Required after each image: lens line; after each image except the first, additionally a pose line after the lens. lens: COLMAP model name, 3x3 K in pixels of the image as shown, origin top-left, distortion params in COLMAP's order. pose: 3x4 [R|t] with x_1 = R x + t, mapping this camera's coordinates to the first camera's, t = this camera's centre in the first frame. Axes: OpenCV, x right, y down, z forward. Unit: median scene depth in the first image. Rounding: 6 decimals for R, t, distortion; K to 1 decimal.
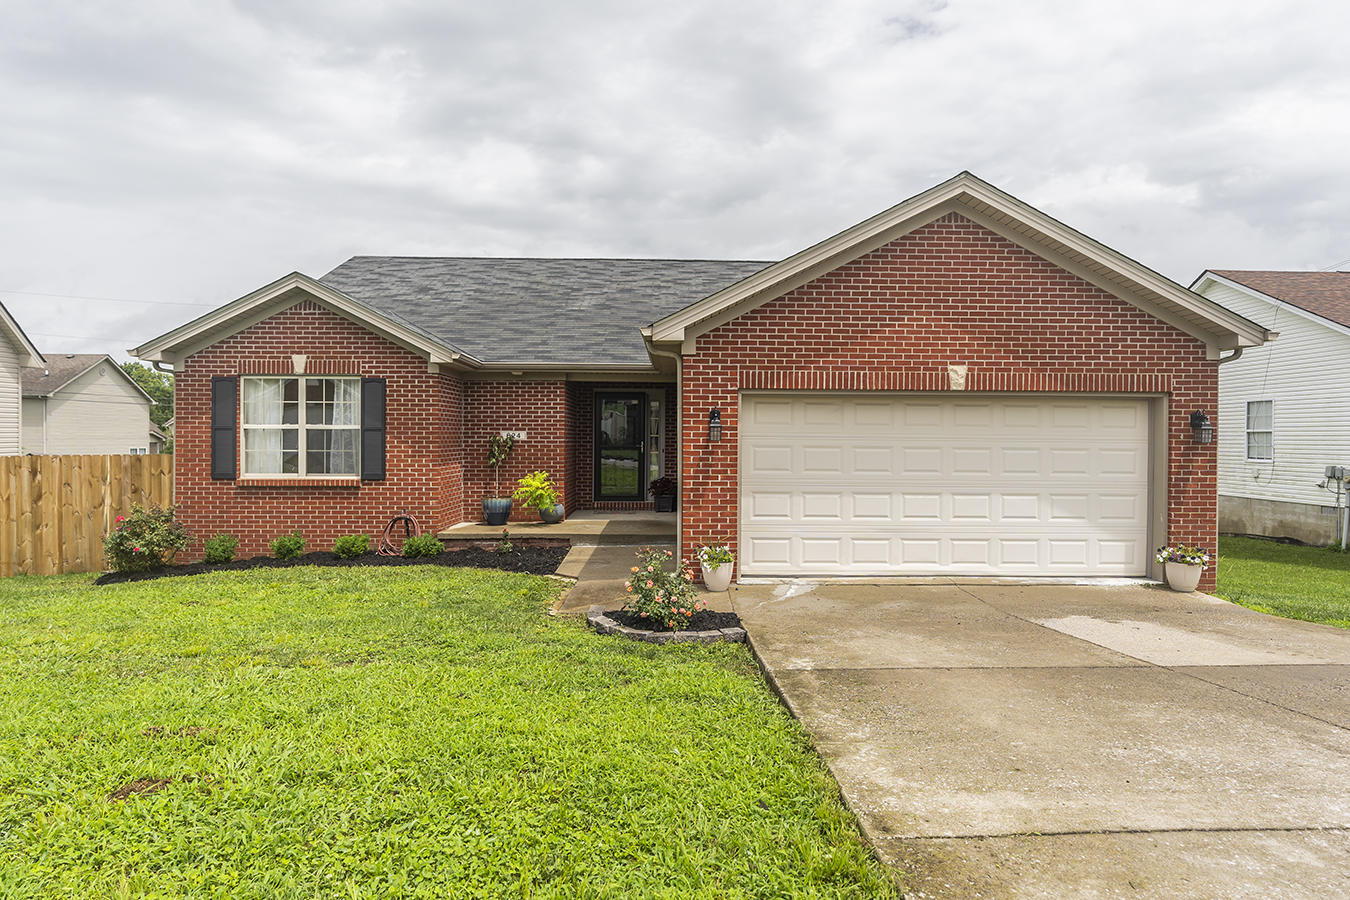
lens RADIAL K [[661.8, 0, 675.6], [0, 661.8, 451.7], [0, 0, 1]] dist [0.000186, 0.000002]
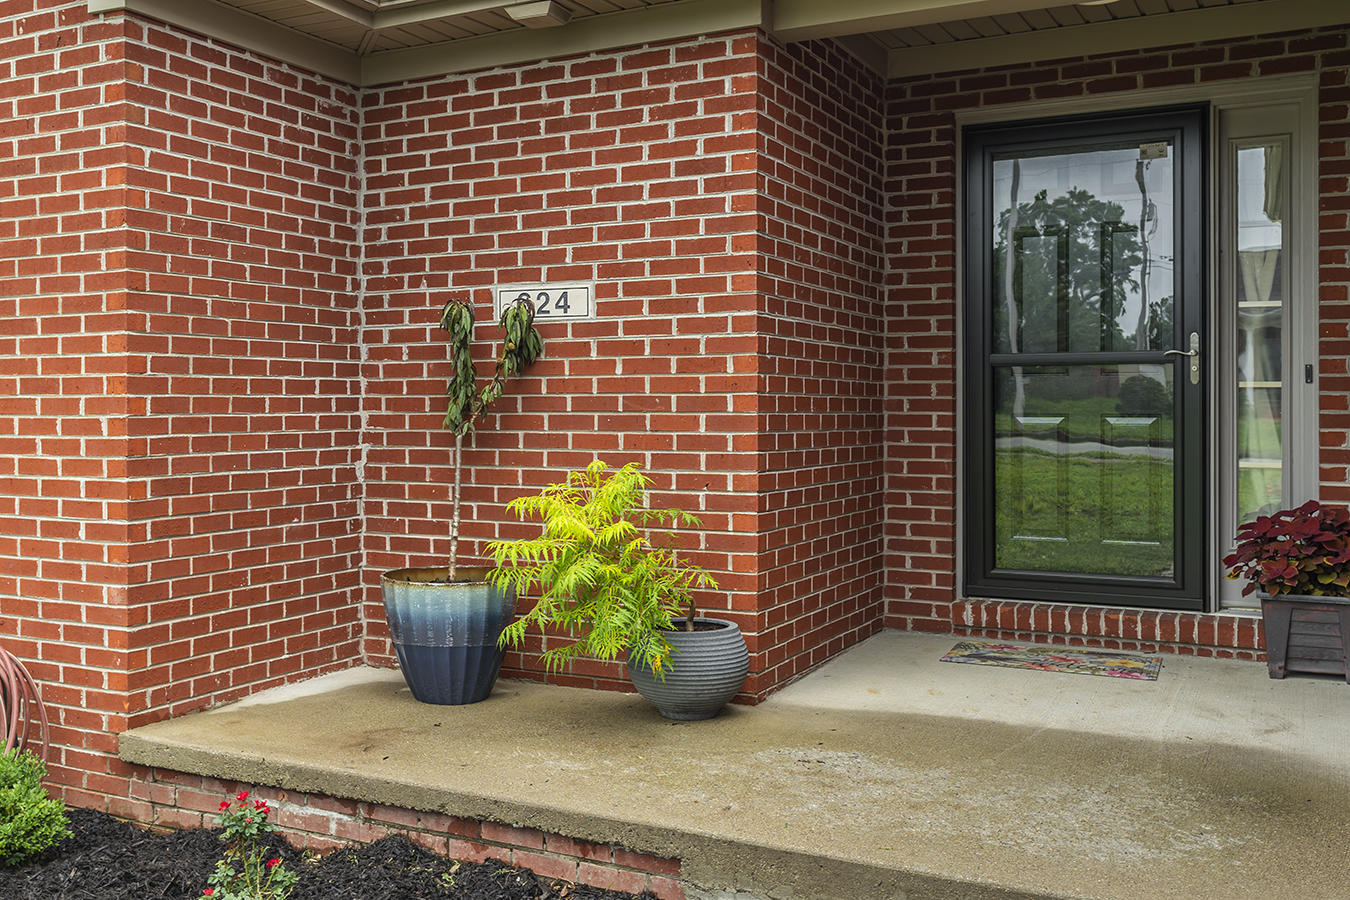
lens RADIAL K [[1022.7, 0, 673.5], [0, 1022.7, 442.2], [0, 0, 1]] dist [-0.007592, -0.000786]
pose [[0.847980, -0.001440, -0.530027, -0.021677], [-0.001159, 0.999989, -0.004573, 0.024654], [0.530027, 0.004492, 0.847969, 0.728498]]
